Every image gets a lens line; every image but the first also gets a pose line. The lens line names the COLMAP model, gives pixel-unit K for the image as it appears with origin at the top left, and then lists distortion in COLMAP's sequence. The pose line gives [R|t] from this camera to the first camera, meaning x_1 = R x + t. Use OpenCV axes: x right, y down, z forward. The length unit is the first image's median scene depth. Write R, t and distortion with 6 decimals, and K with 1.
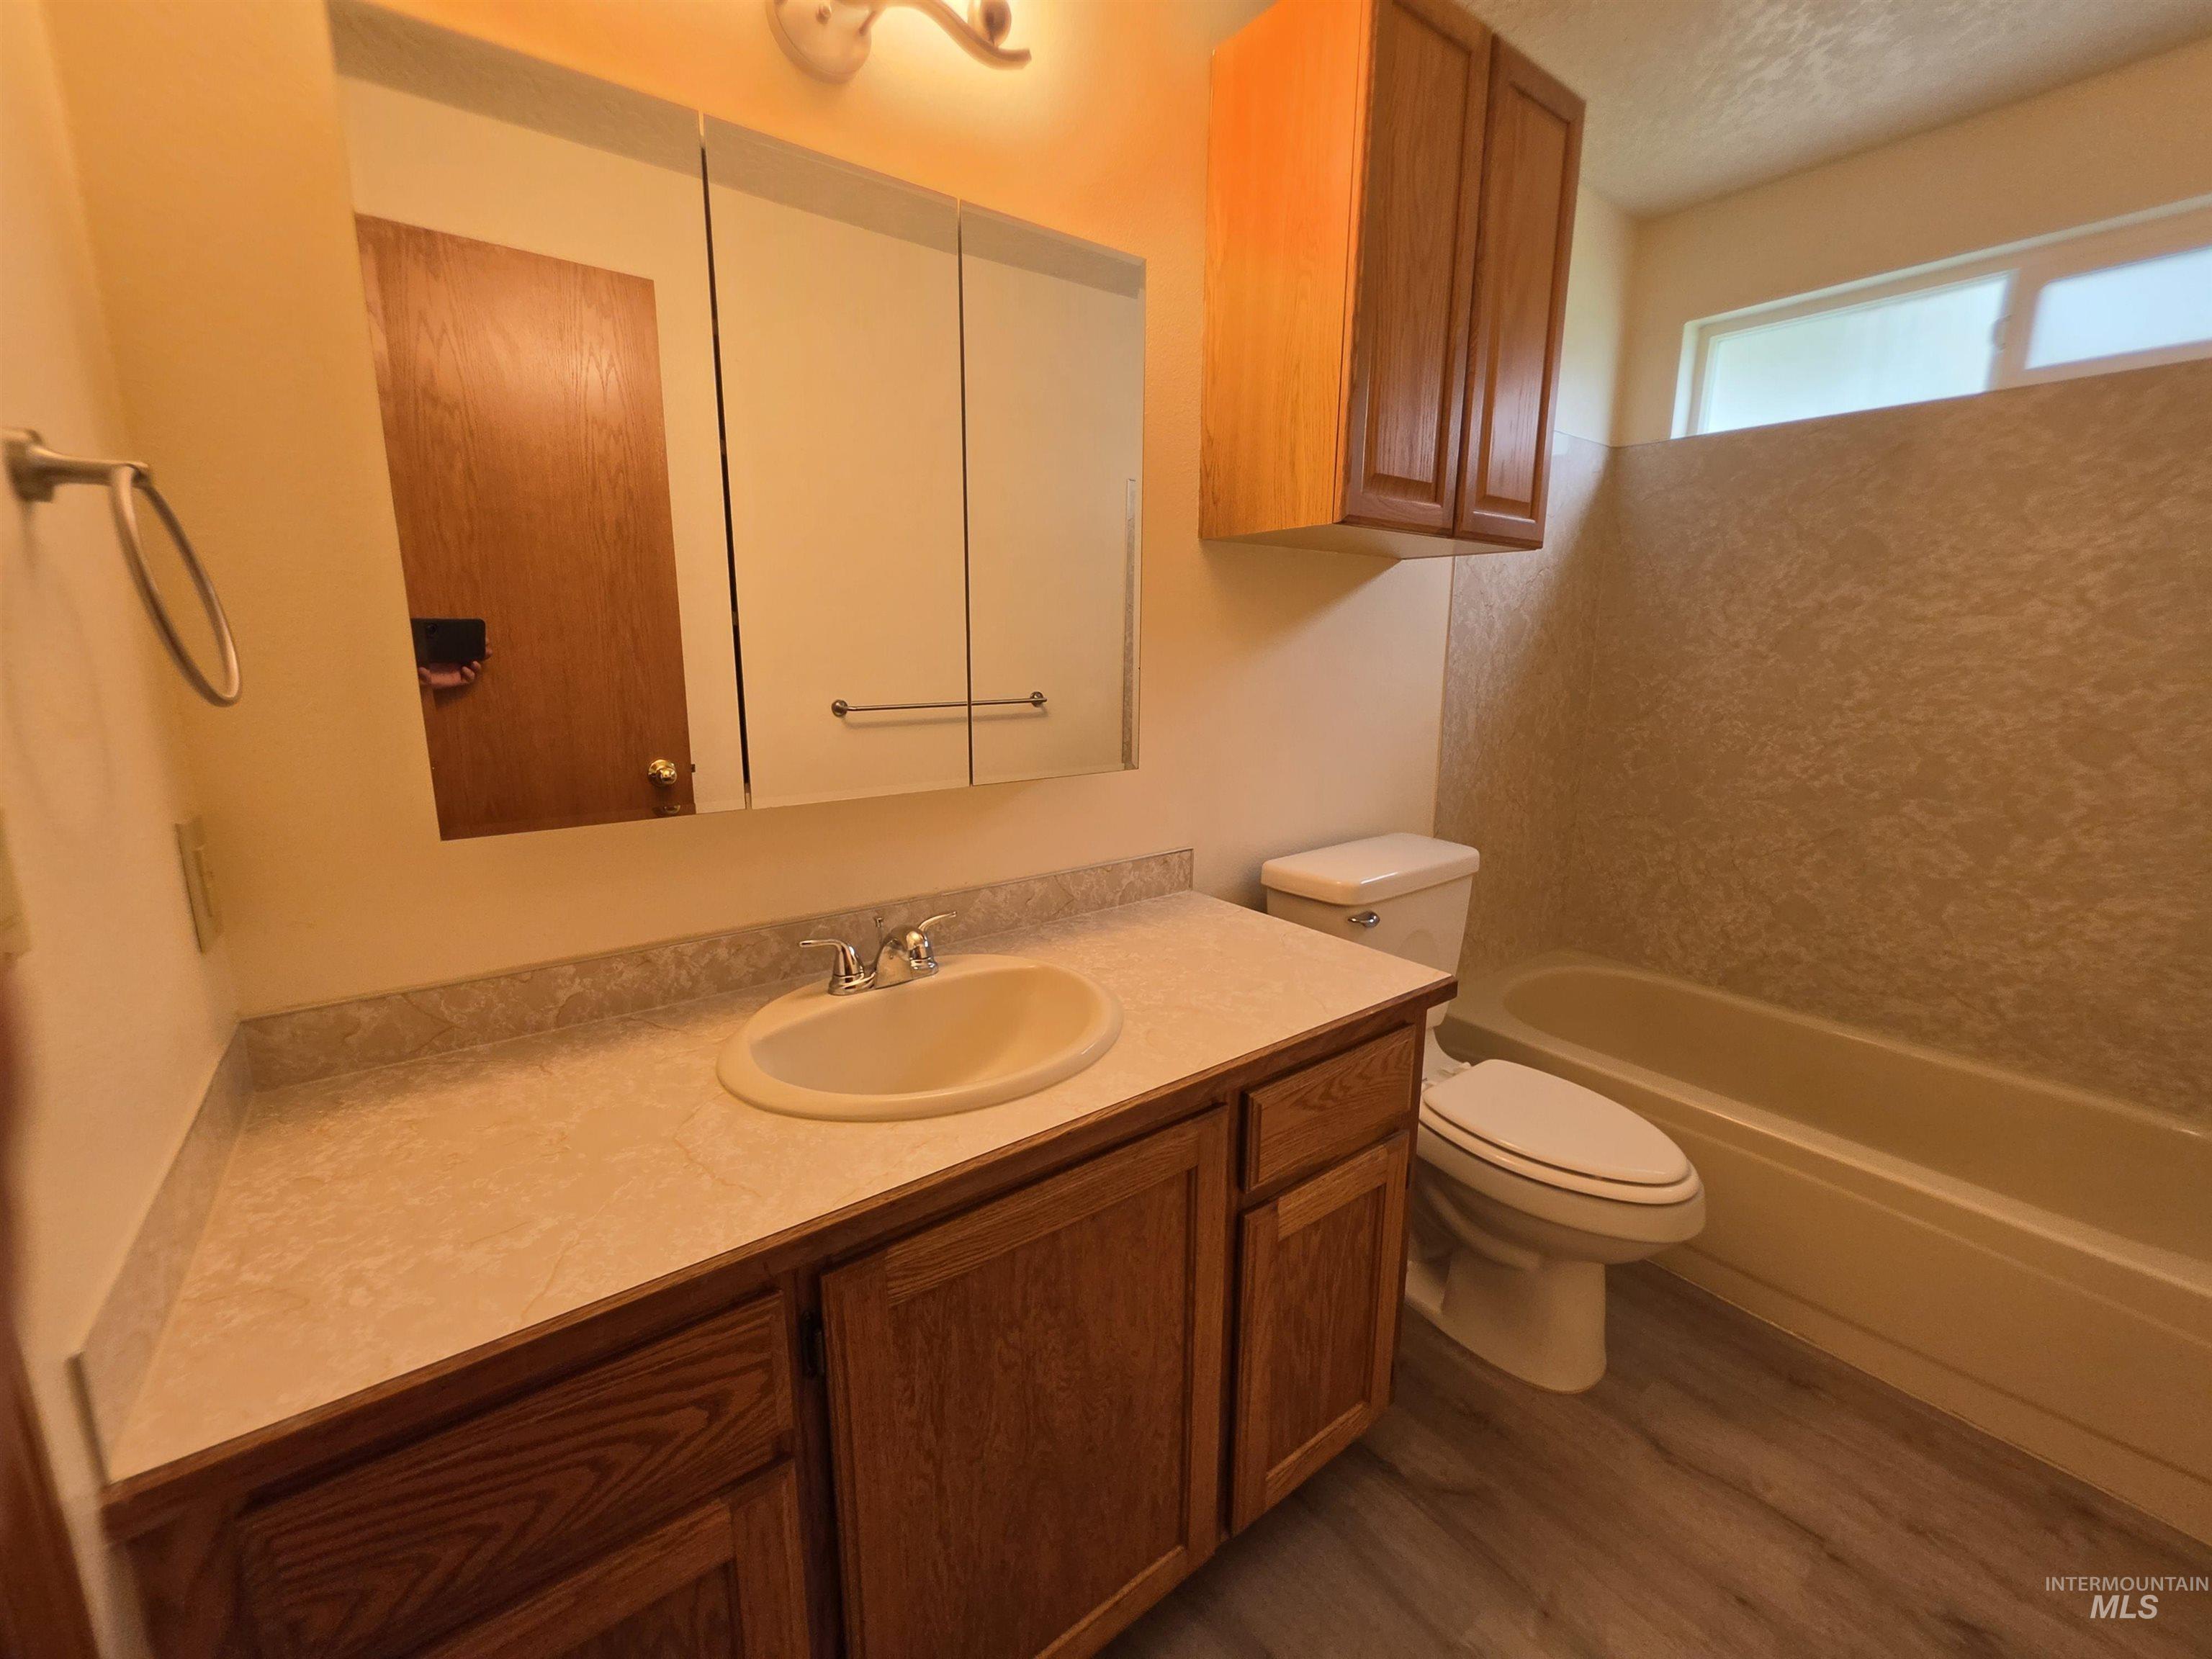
lens RADIAL K [[901.5, 0, 1098.2], [0, 901.5, 821.7], [0, 0, 1]] dist [-0.004318, 0.000173]
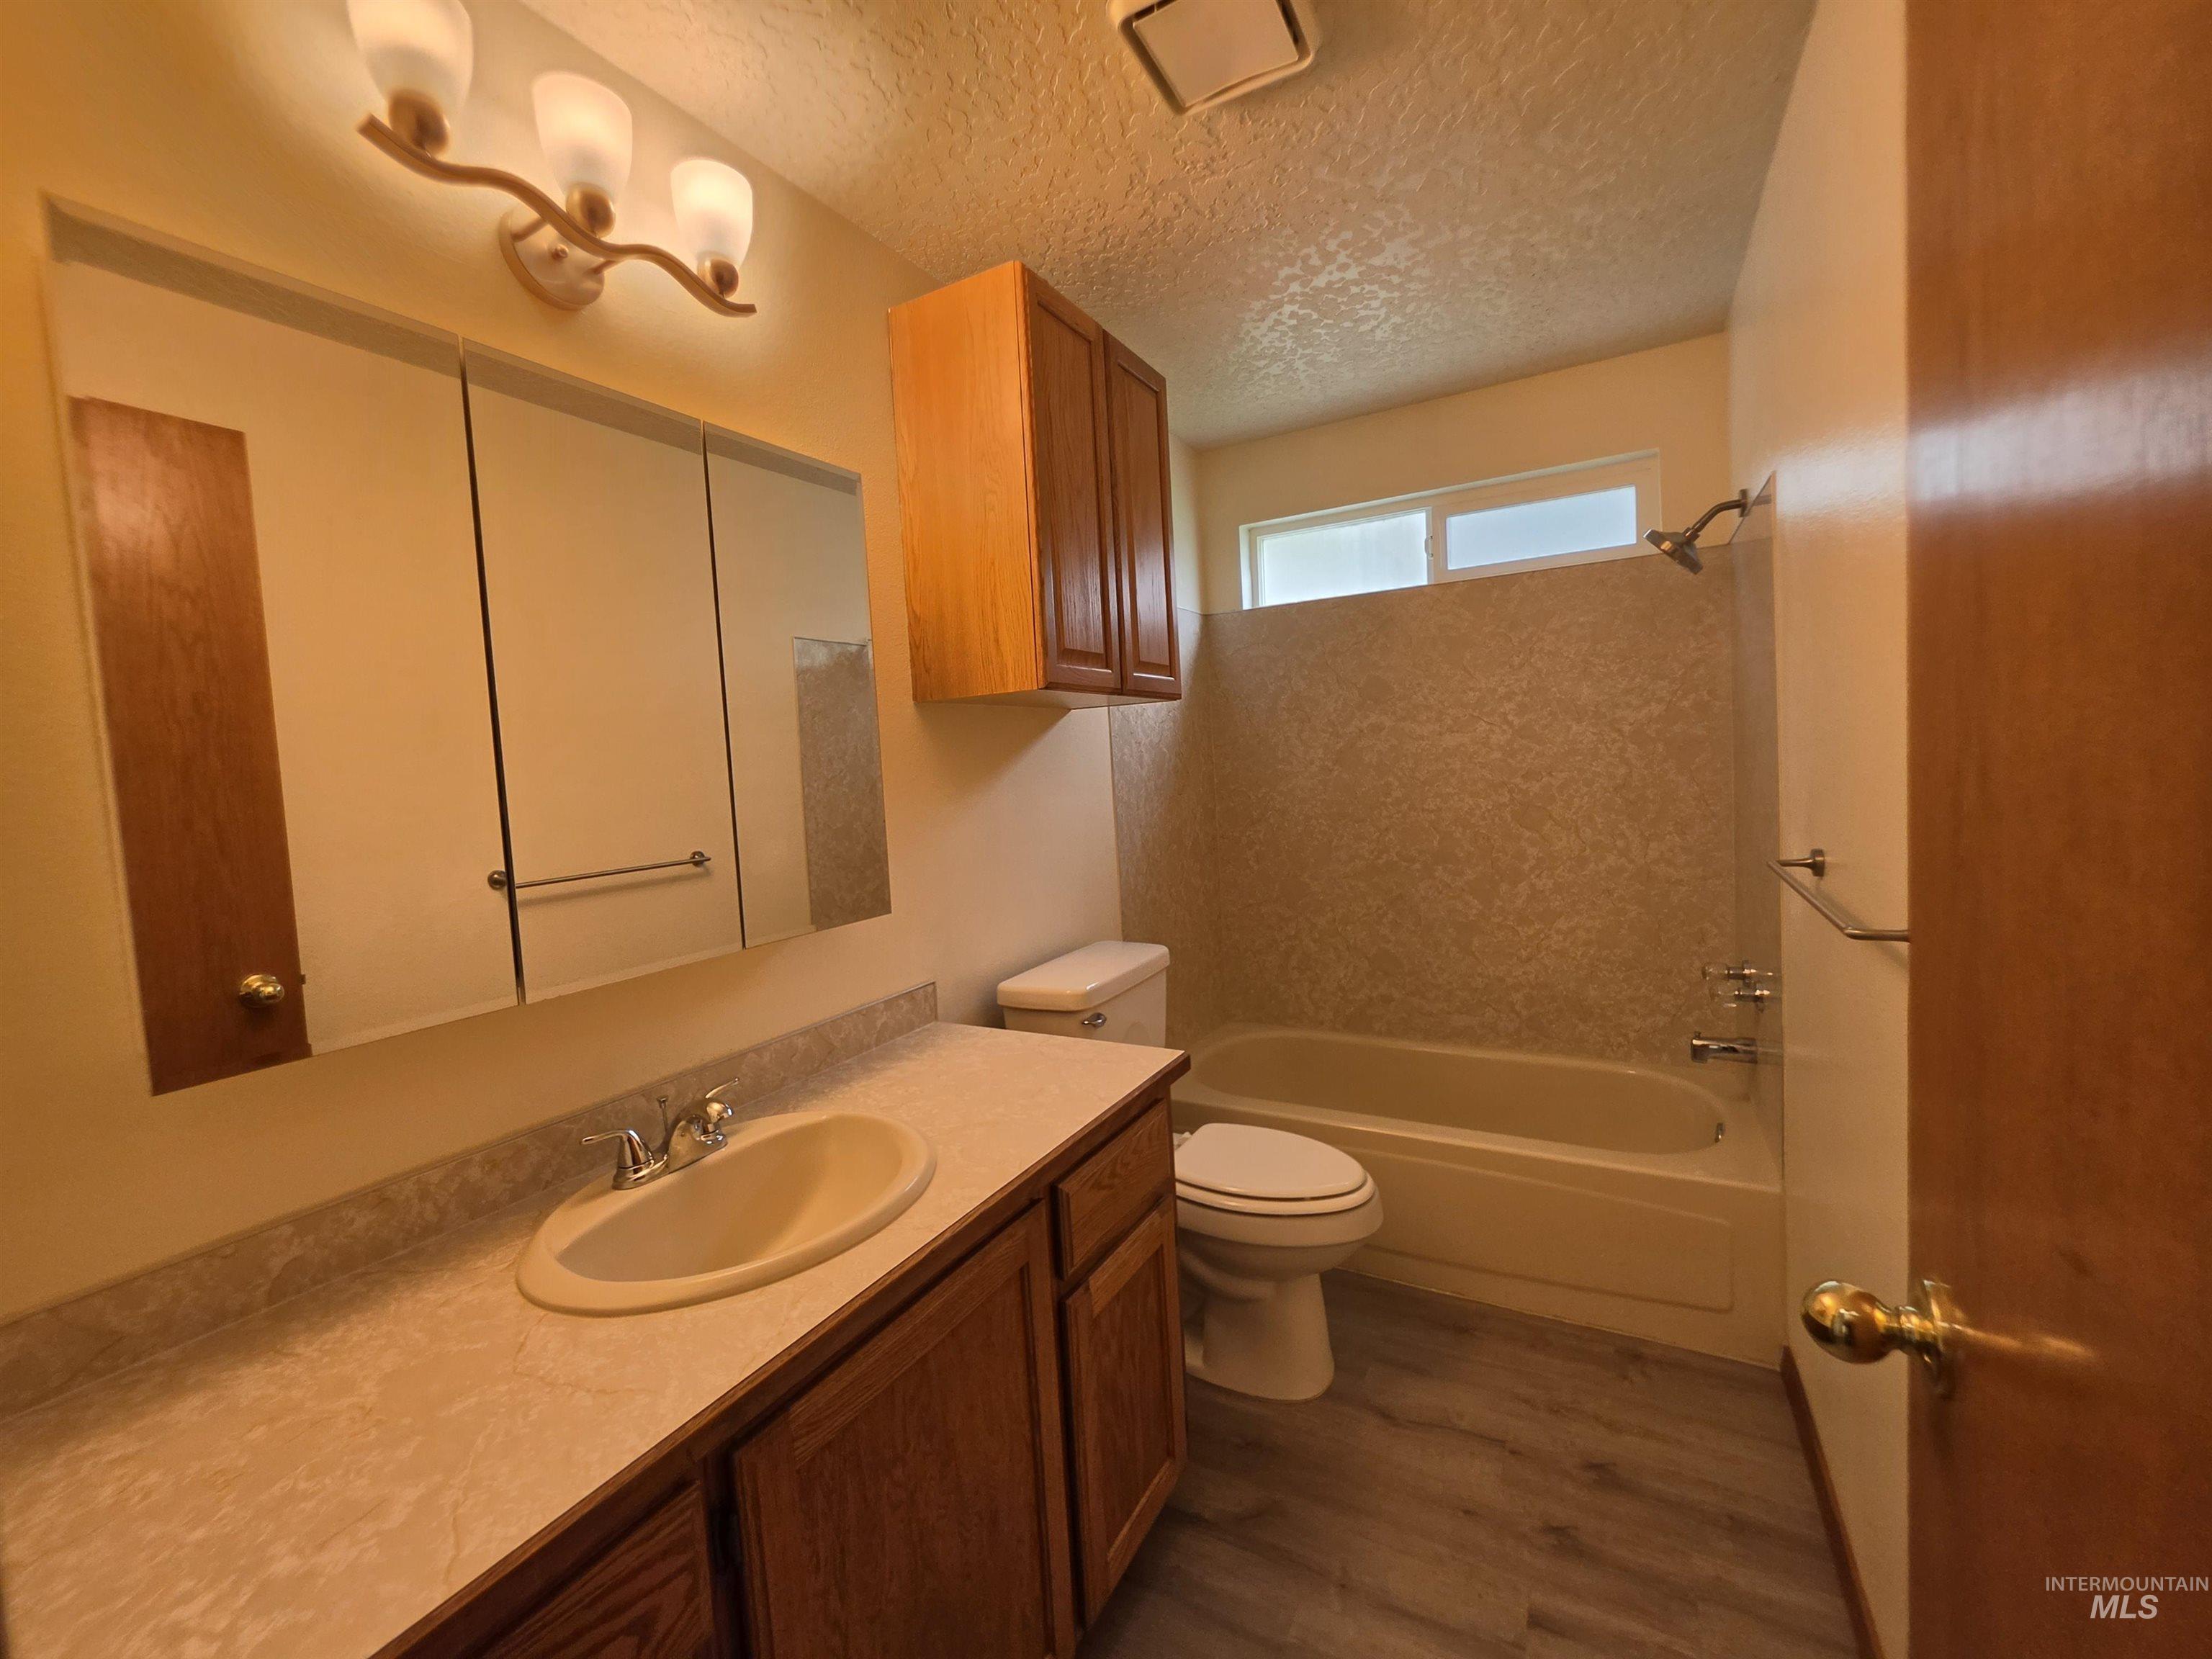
lens RADIAL K [[901.5, 0, 1109.1], [0, 901.5, 818.4], [0, 0, 1]] dist [-0.004318, 0.000173]
pose [[0.912709, -0.081357, 0.400429, -0.136545], [0.139417, 0.983175, -0.118022, -0.006356], [-0.384090, 0.163546, 0.908695, -0.092119]]
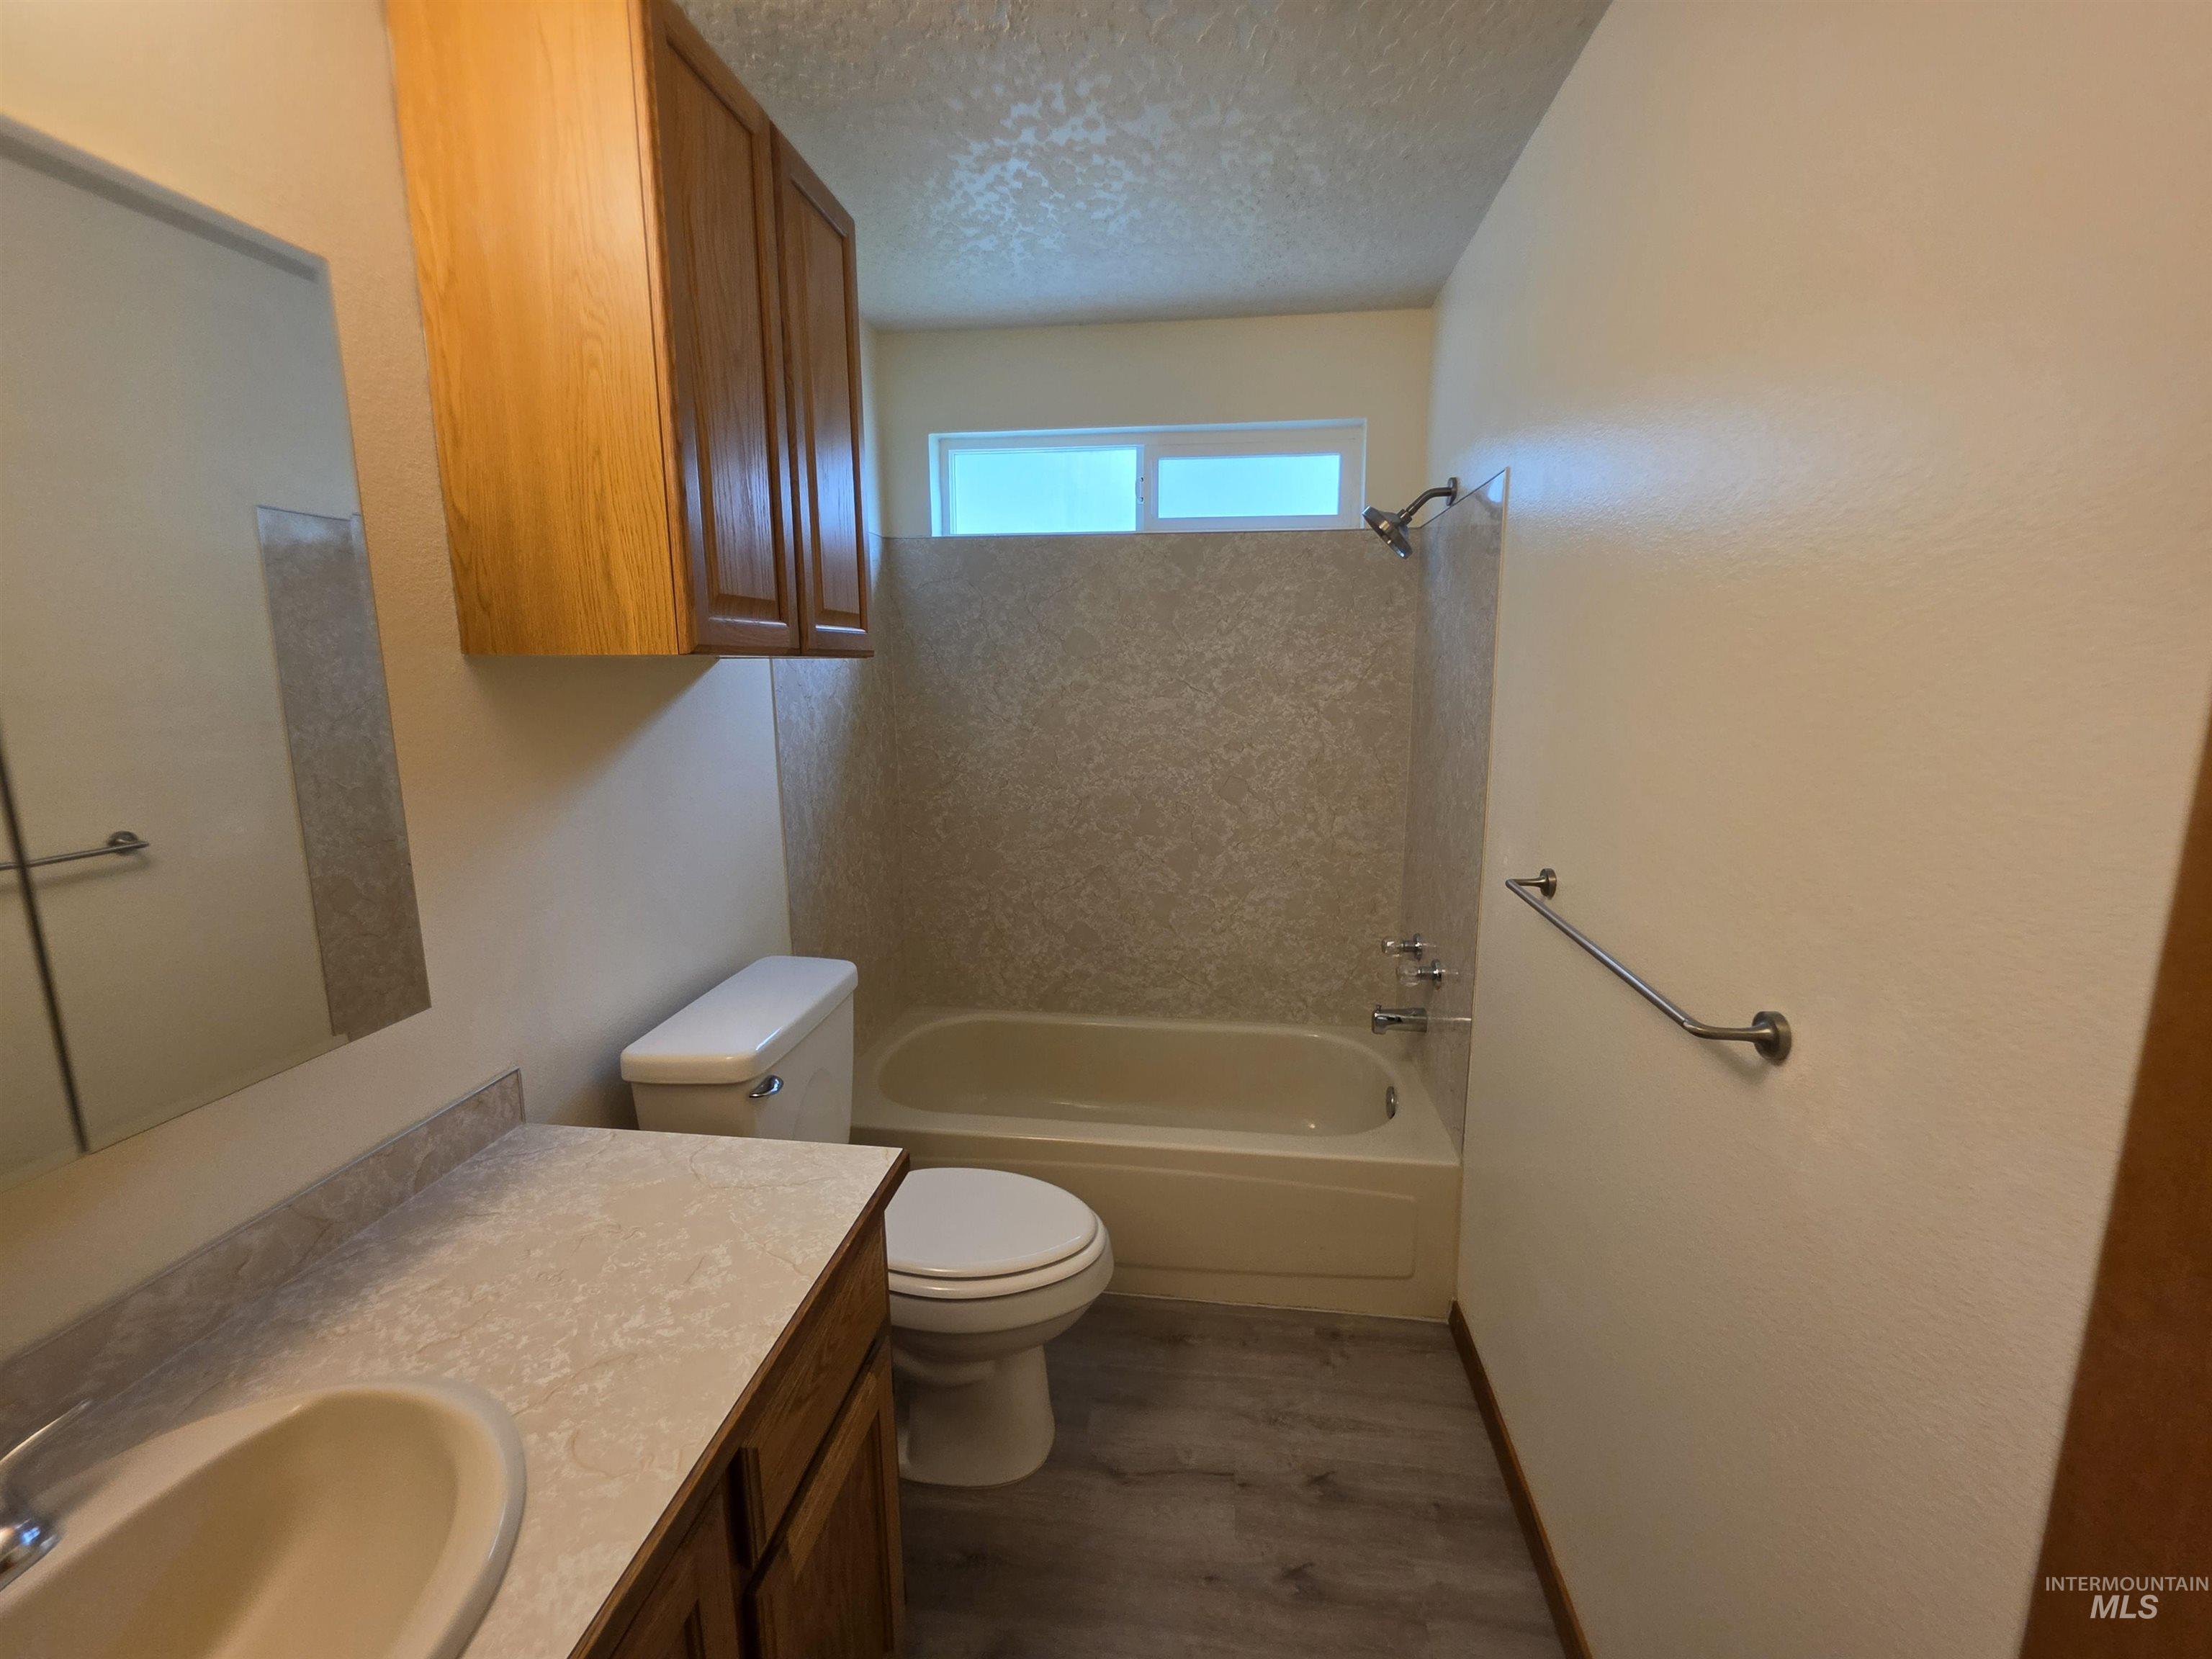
lens RADIAL K [[901.5, 0, 1115.6], [0, 901.5, 825.2], [0, 0, 1]] dist [-0.004318, 0.000173]
pose [[0.694002, -0.132353, 0.707703, -0.056751], [0.148606, 0.988124, 0.039068, -0.140212], [-0.704469, 0.078056, 0.705429, 0.148736]]
